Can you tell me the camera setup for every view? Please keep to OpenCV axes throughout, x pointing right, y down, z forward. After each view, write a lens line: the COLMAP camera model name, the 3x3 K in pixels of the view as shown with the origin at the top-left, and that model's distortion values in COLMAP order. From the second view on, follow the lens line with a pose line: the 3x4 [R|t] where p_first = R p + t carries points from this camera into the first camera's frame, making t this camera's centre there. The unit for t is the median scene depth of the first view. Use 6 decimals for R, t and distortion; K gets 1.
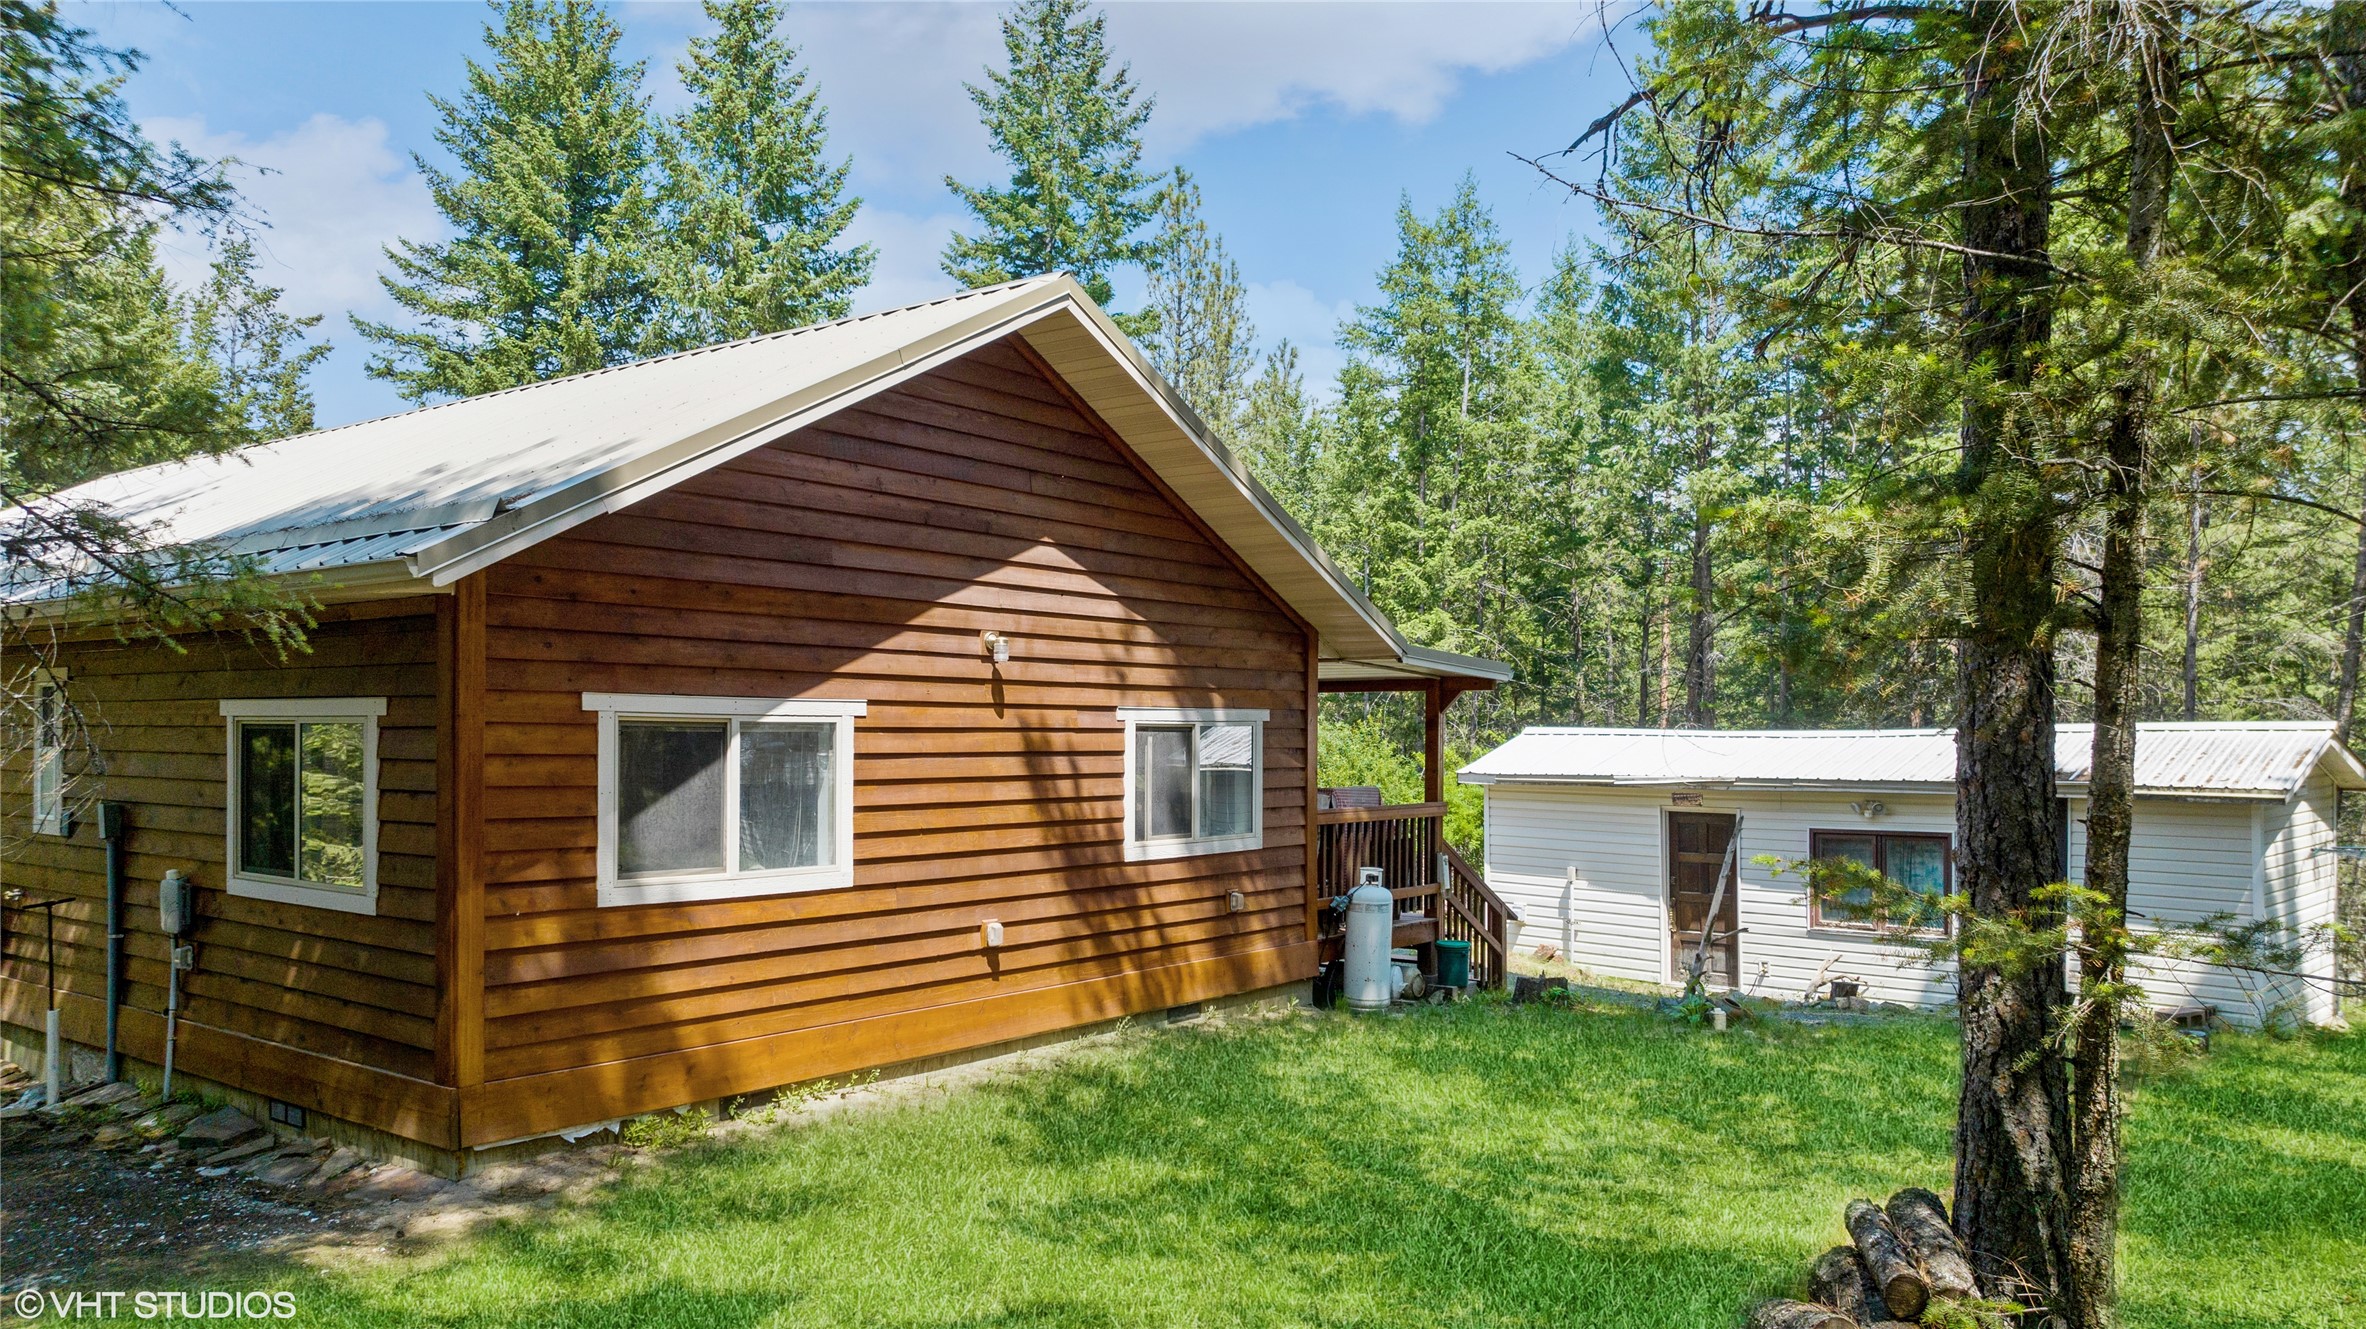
lens RADIAL K [[1675.2, 0, 1183.0], [0, 1675.2, 664.5], [0, 0, 1]] dist [-0.008718, -0.000870]
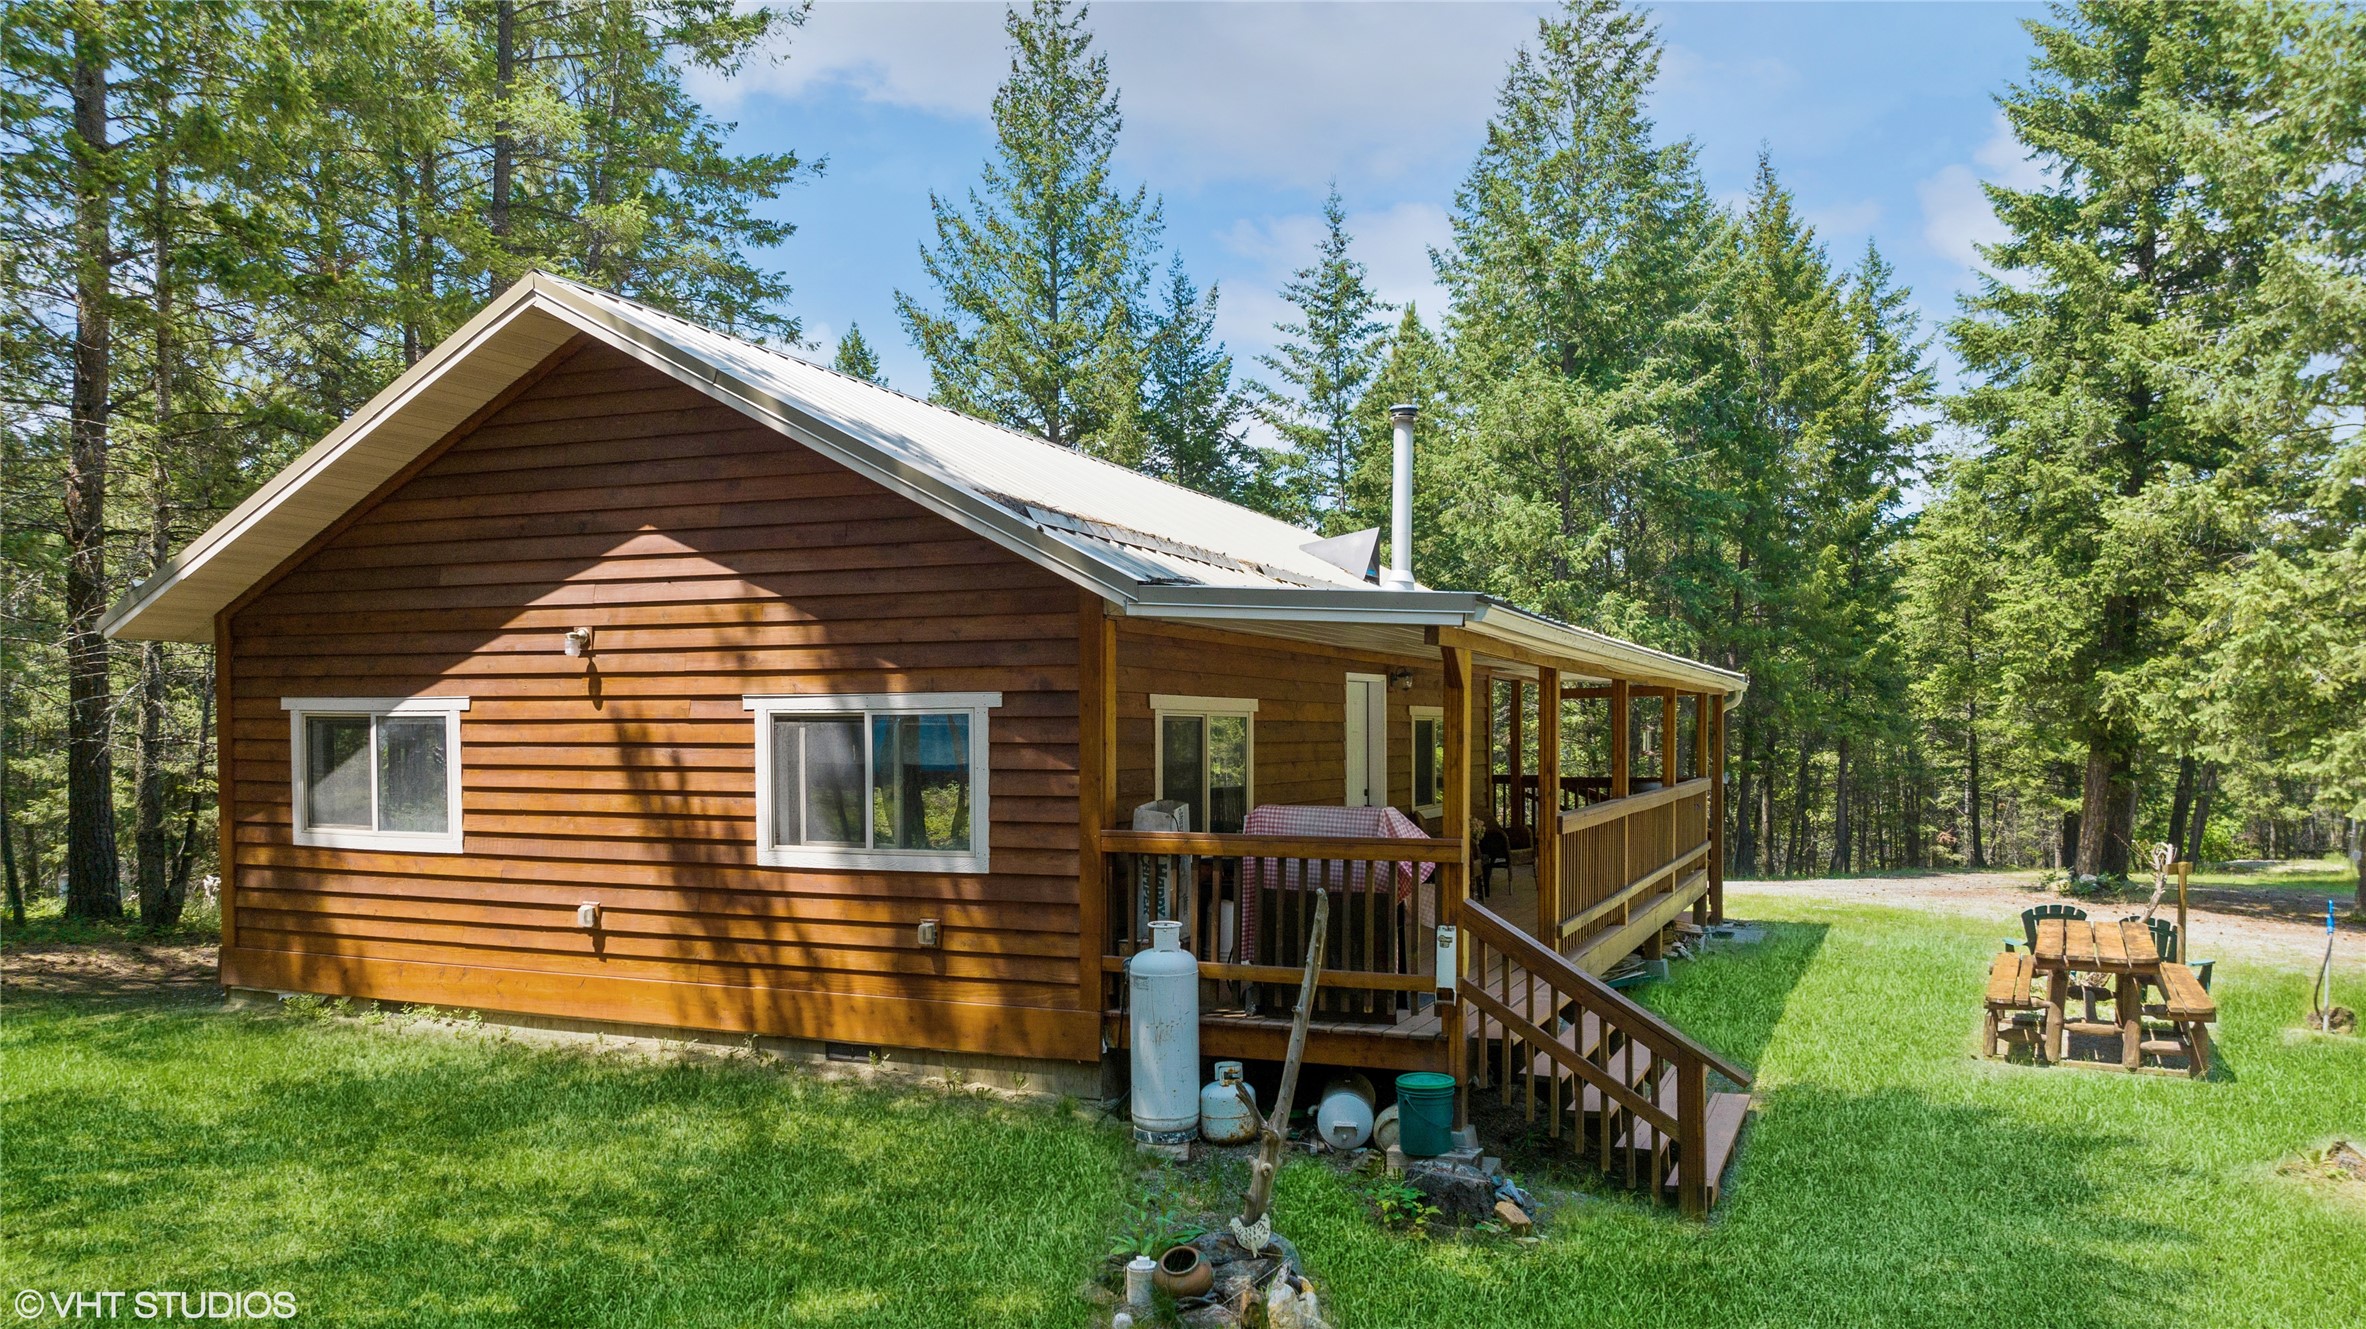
lens RADIAL K [[1720.7, 0, 1183.6], [0, 1720.7, 724.4], [0, 0, 1]] dist [-0.024515, 0.000543]
pose [[0.252508, -0.000485, -0.967595, 0.982088], [0.042133, 0.999057, 0.010494, 0.043854], [0.966677, -0.043417, 0.252290, 1.053219]]
